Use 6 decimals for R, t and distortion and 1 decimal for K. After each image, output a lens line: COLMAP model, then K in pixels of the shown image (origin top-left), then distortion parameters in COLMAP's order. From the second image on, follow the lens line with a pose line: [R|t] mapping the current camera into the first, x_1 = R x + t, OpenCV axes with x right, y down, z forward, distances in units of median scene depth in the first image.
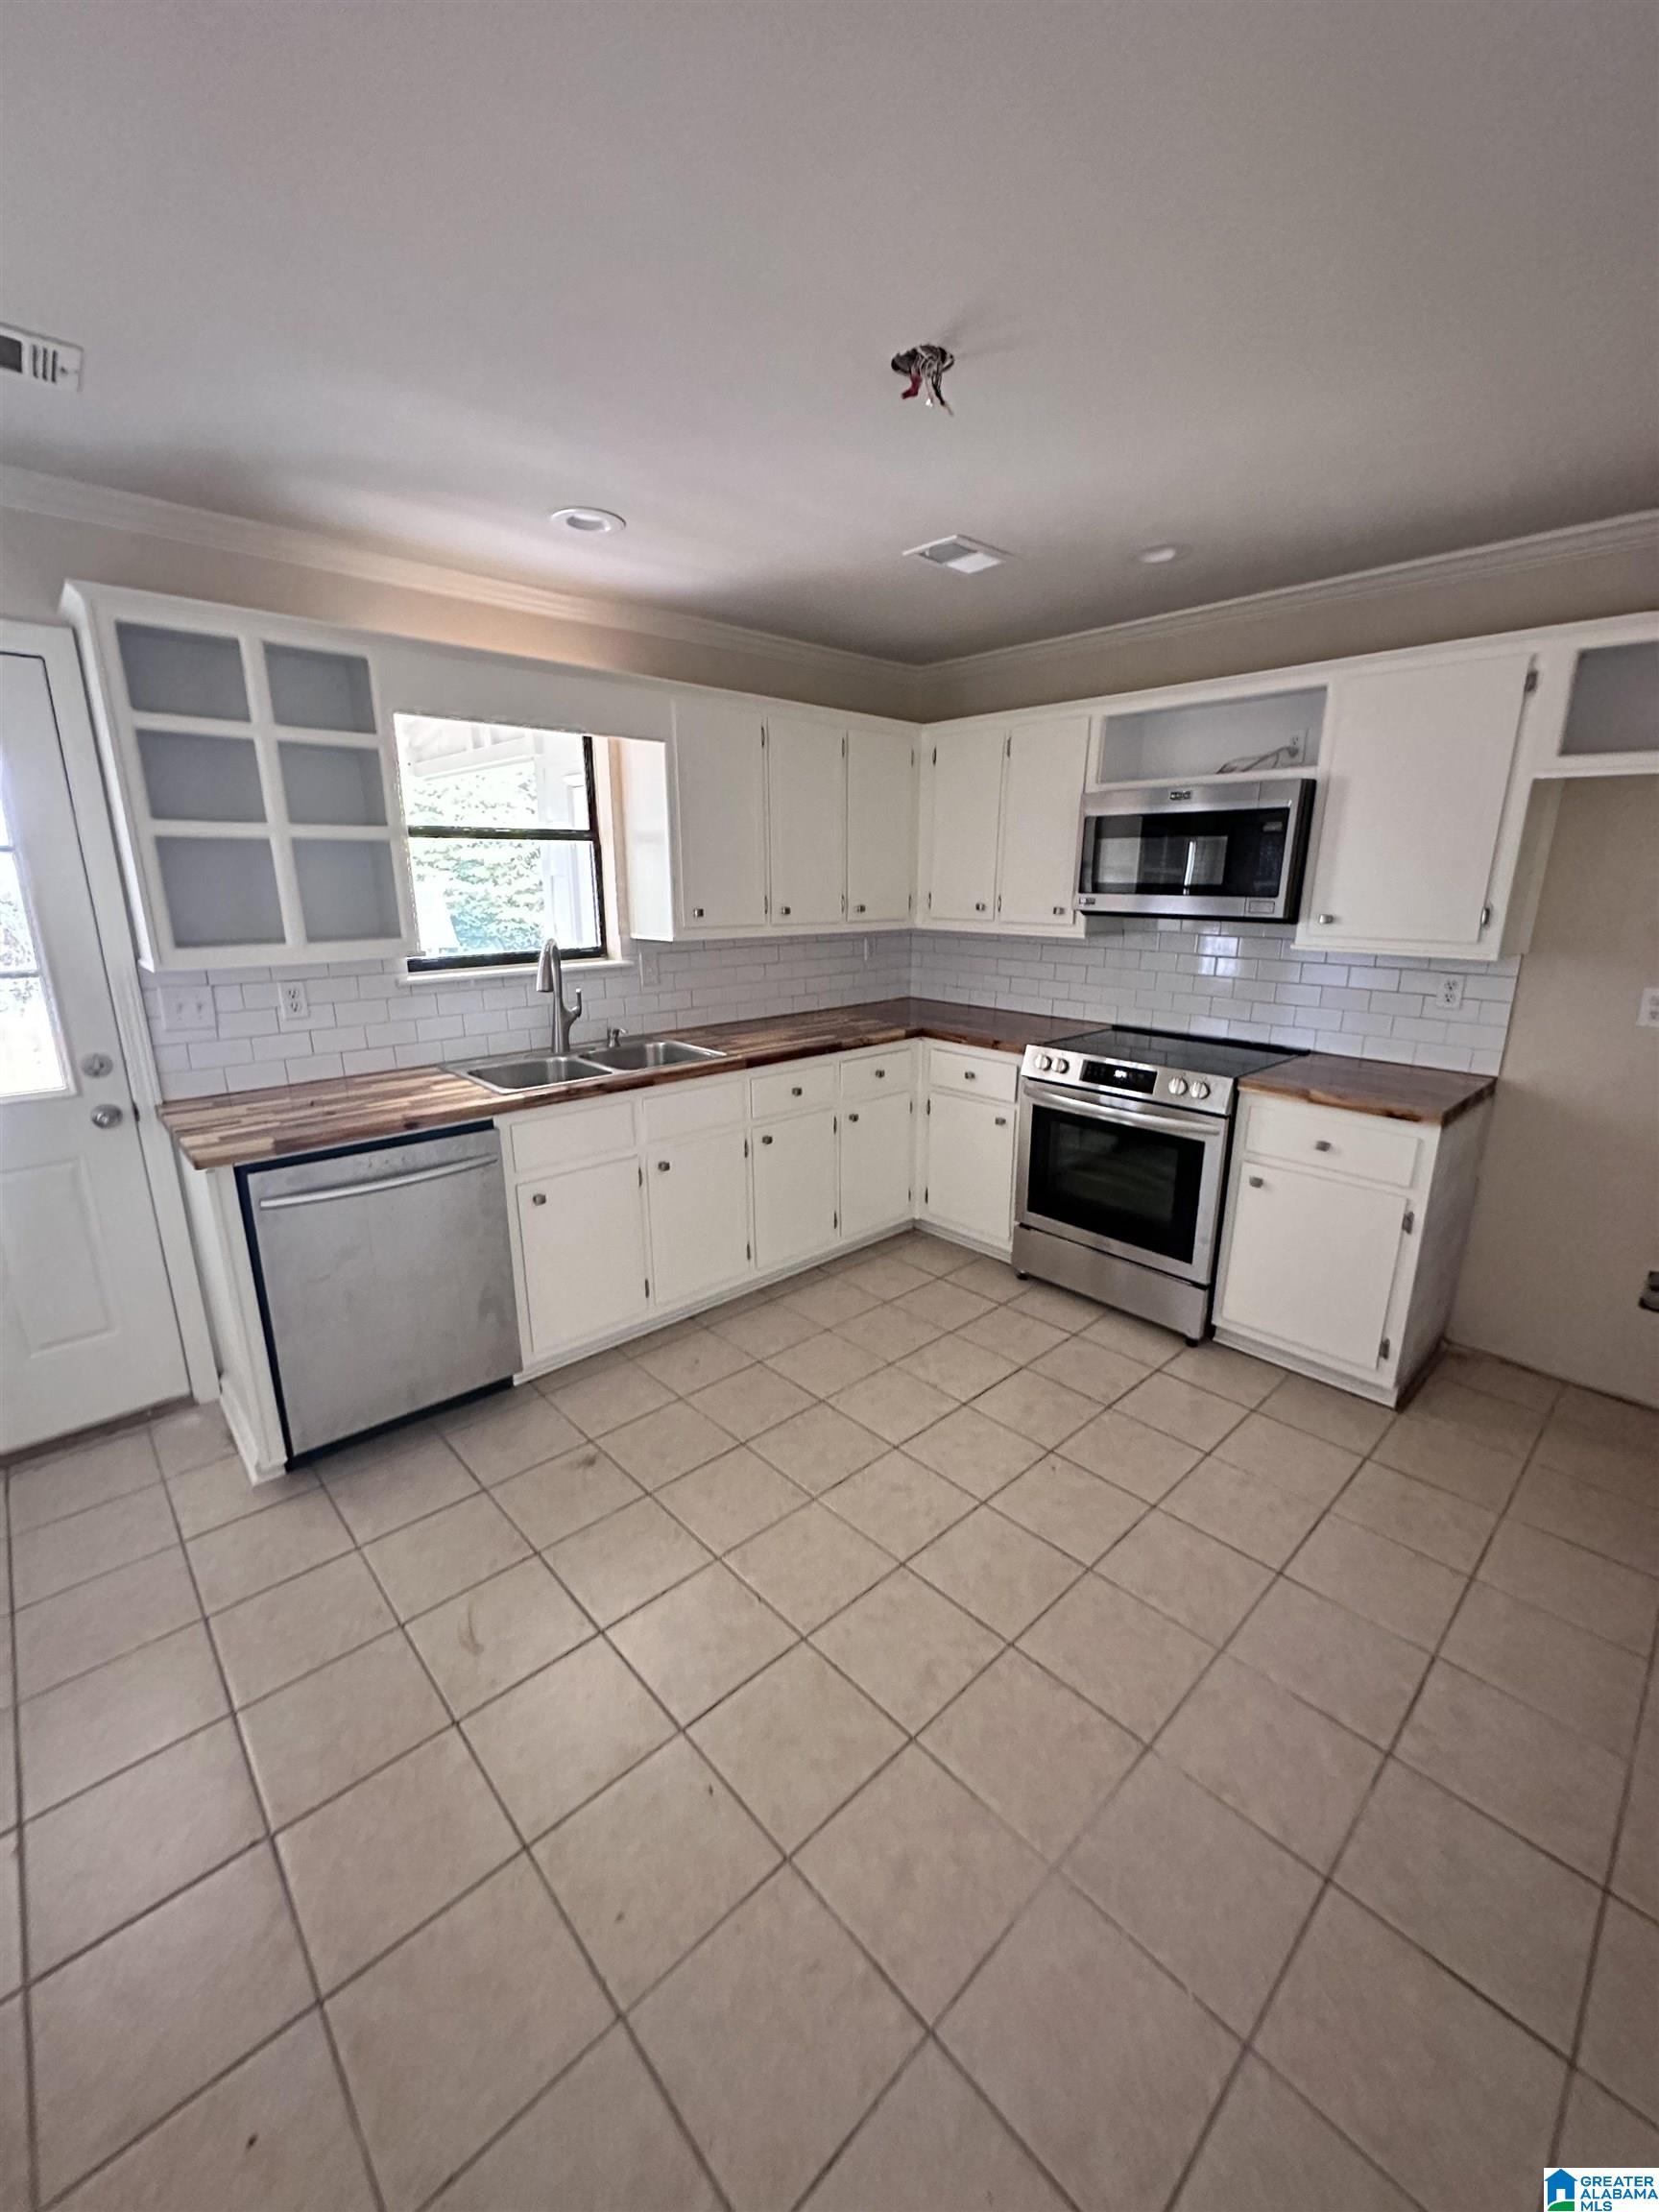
lens RADIAL K [[883.5, 0, 830.3], [0, 883.5, 1112.6], [0, 0, 1]] dist [-0.001920, 0.000305]
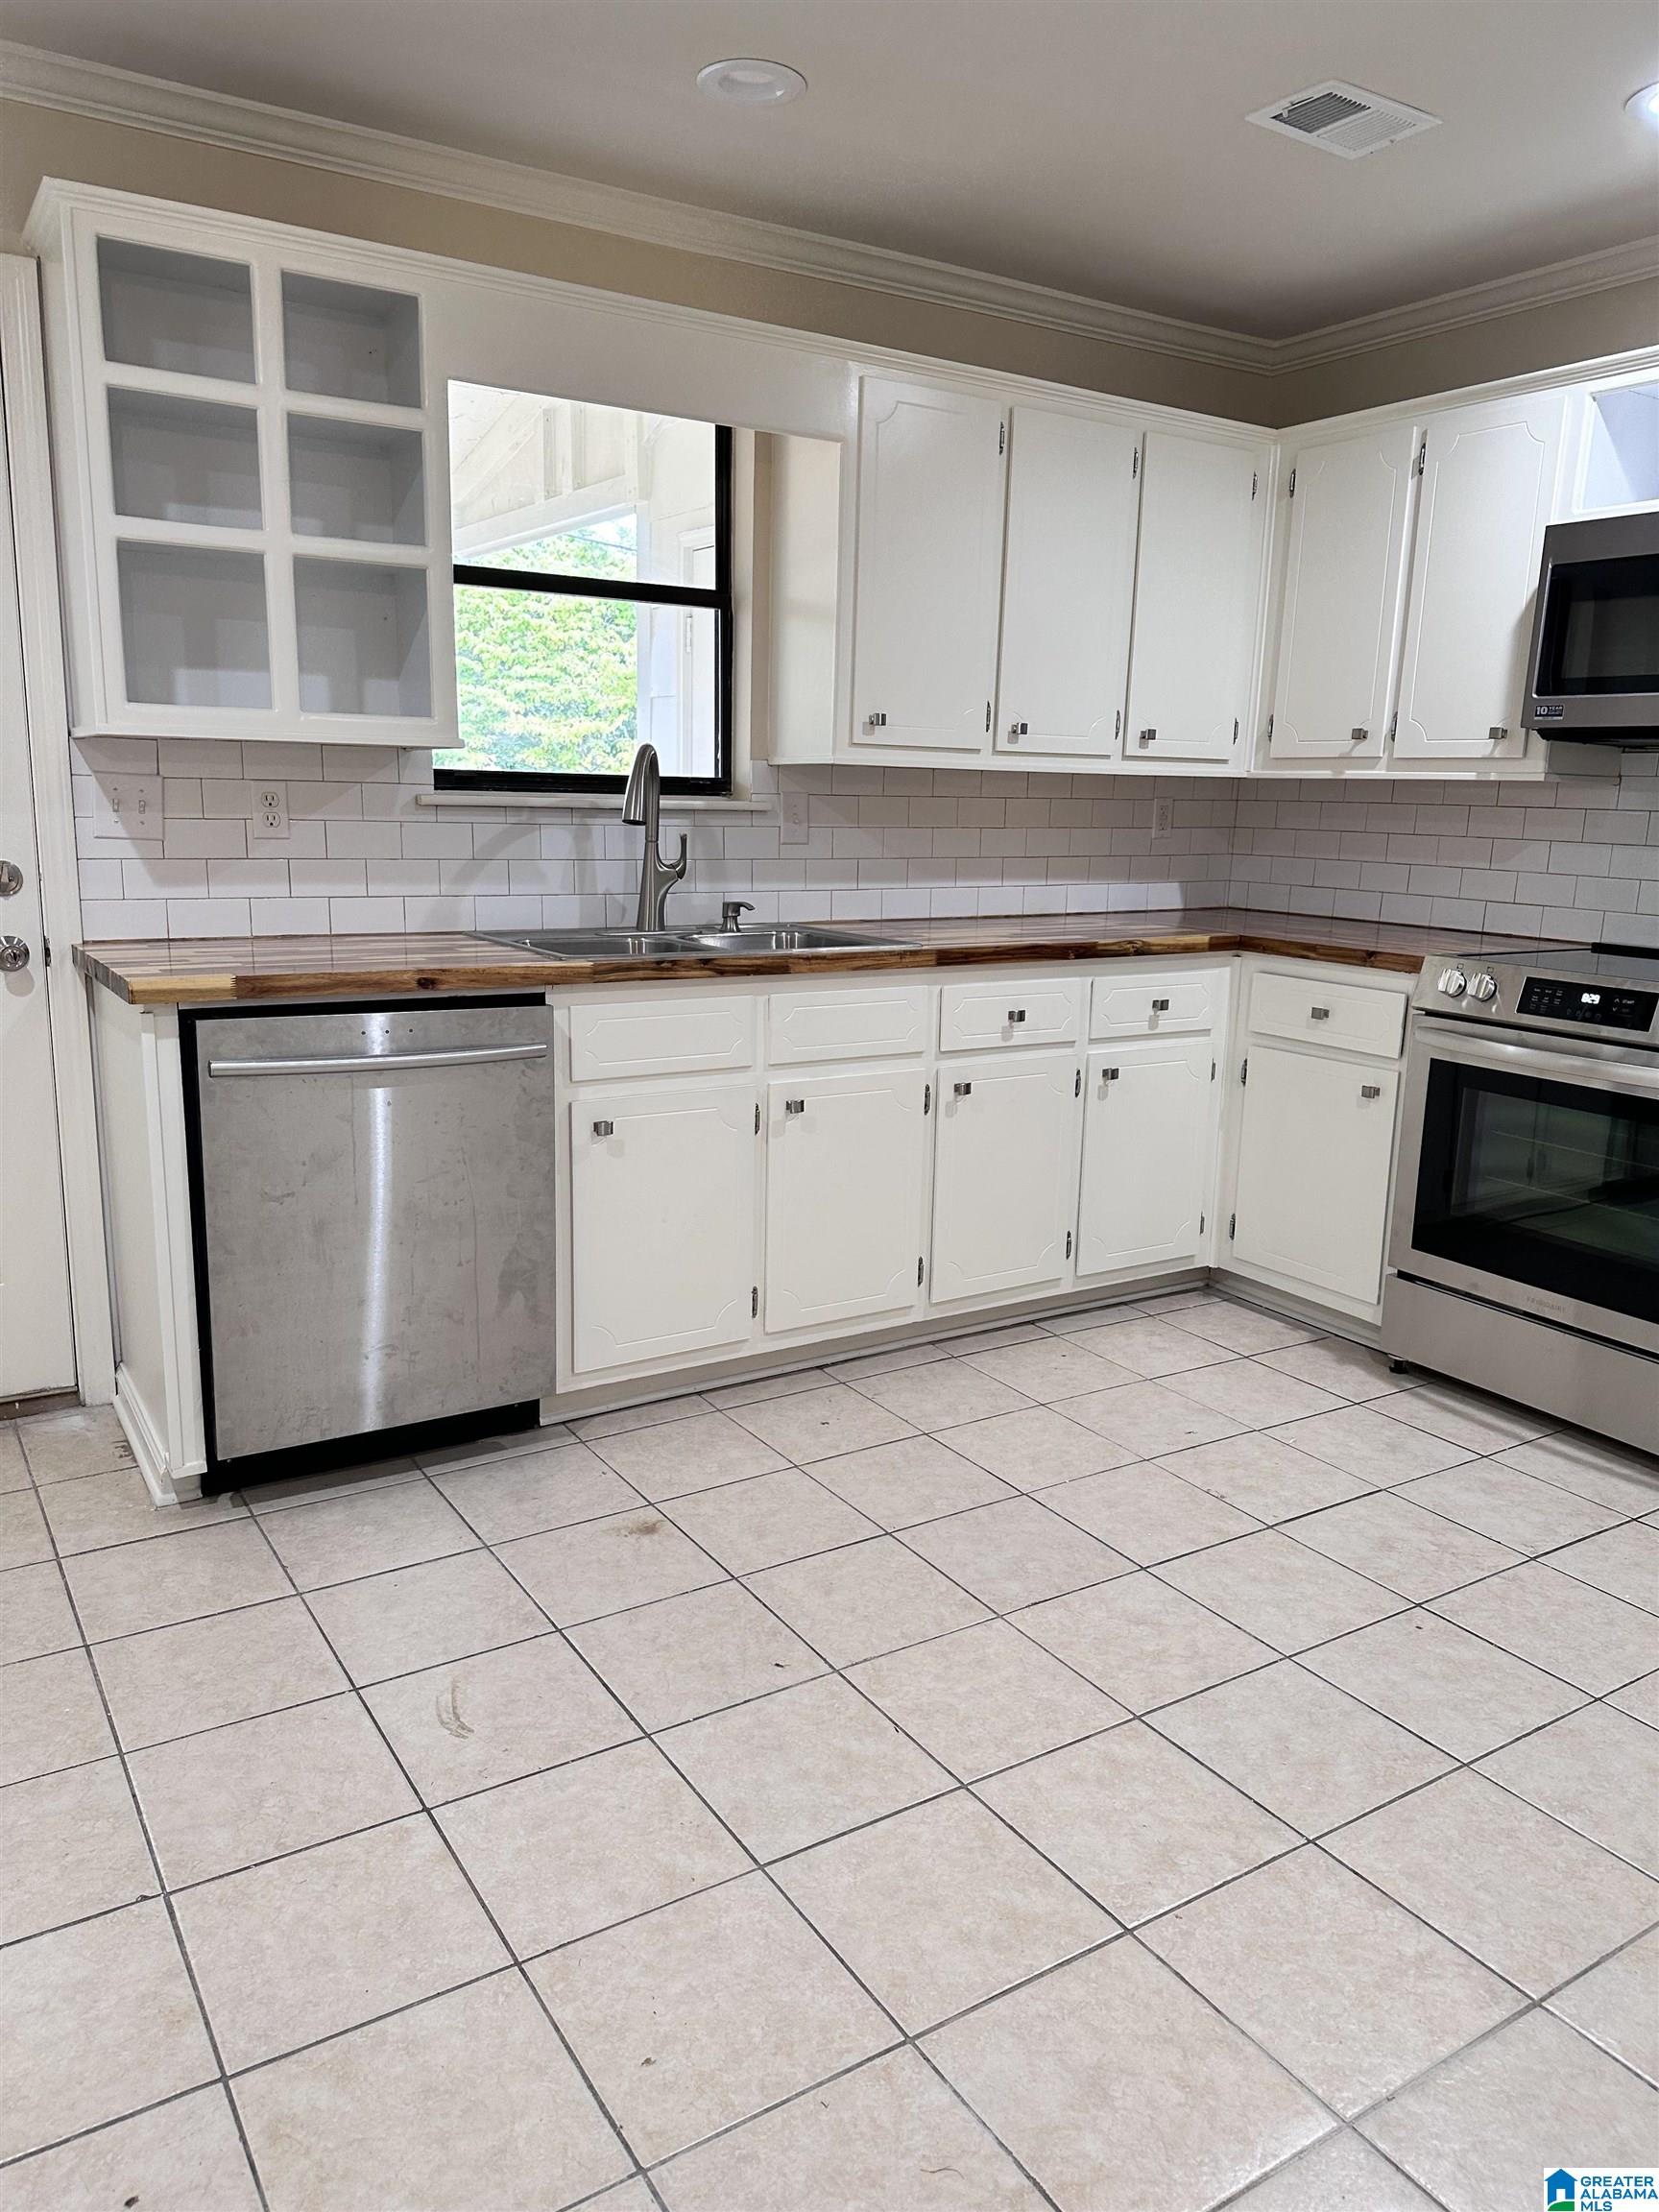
lens RADIAL K [[1555.9, 0, 828.7], [0, 1555.9, 1125.3], [0, 0, 1]] dist [0.065312, -0.075112]
pose [[0.983586, 0.061167, -0.169755, 0.025249], [-0.070124, 0.996417, -0.047275, 0.137905], [0.166255, 0.058403, 0.984352, -0.088770]]
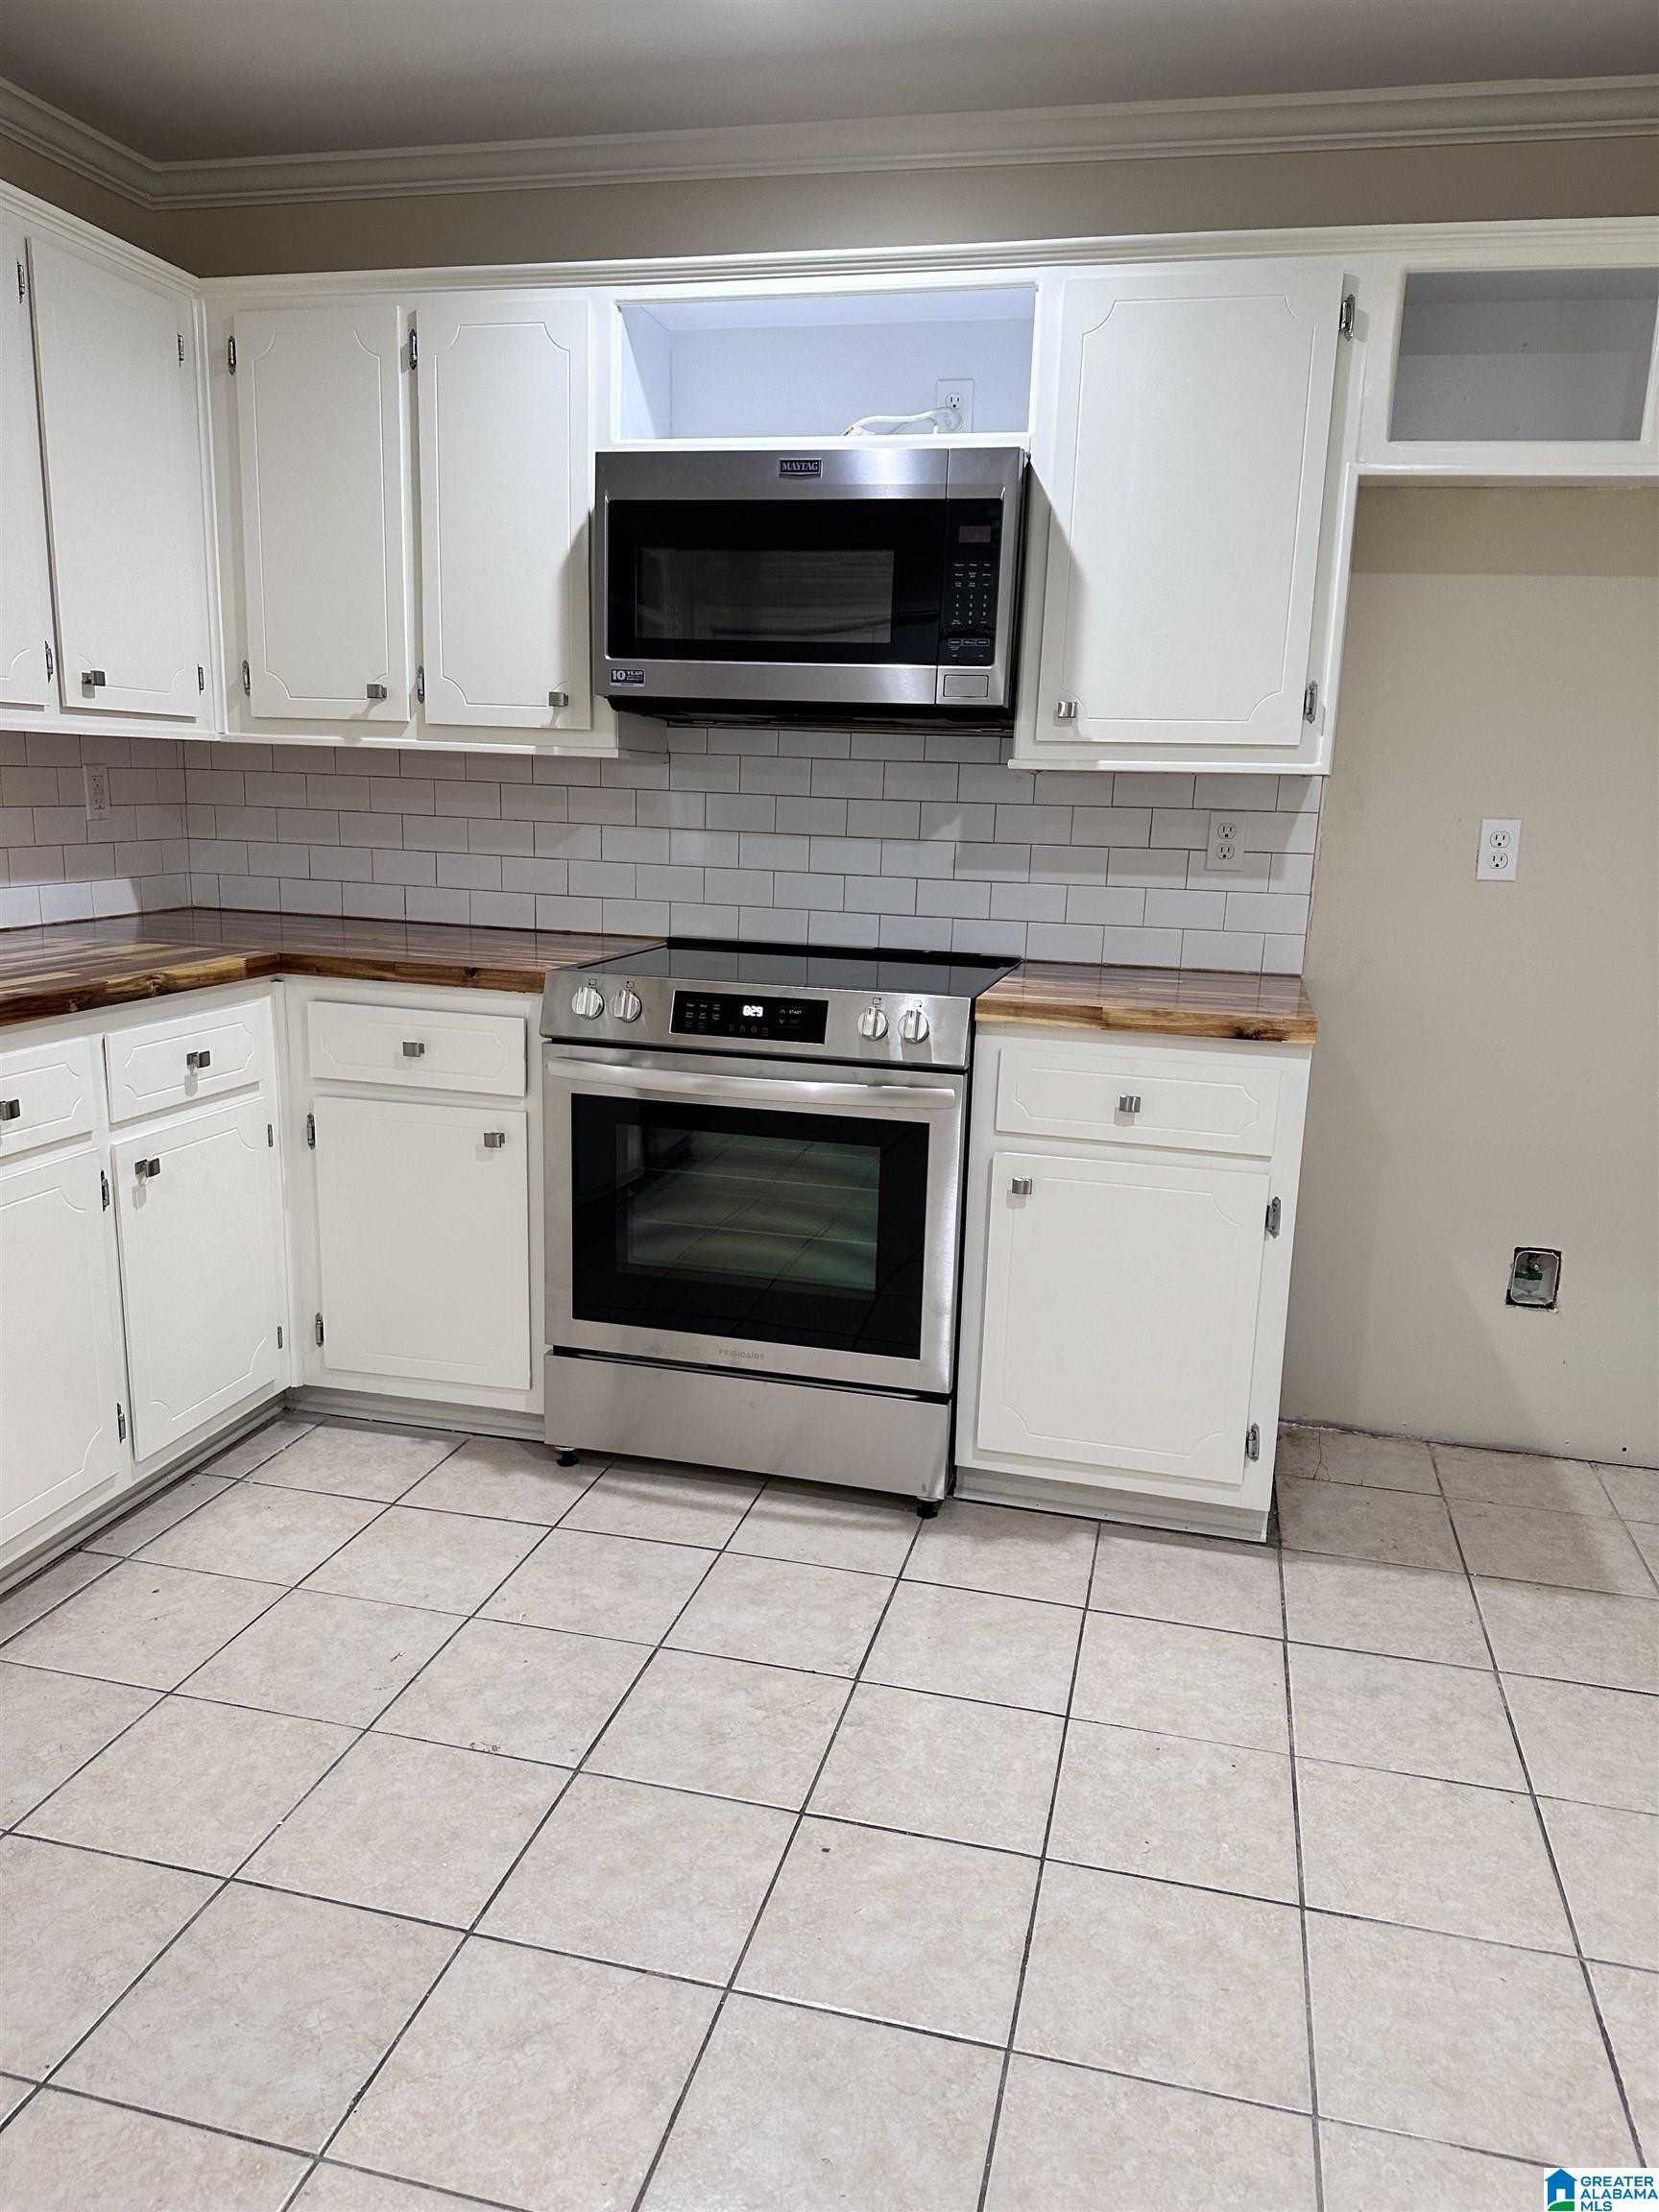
lens RADIAL K [[1555.9, 0, 846.5], [0, 1555.9, 1117.8], [0, 0, 1]] dist [0.065312, -0.075112]
pose [[0.835396, -0.089867, 0.542252, -0.129929], [0.112514, 0.993612, -0.008668, 0.034914], [-0.538010, 0.068252, 0.840171, 0.266387]]
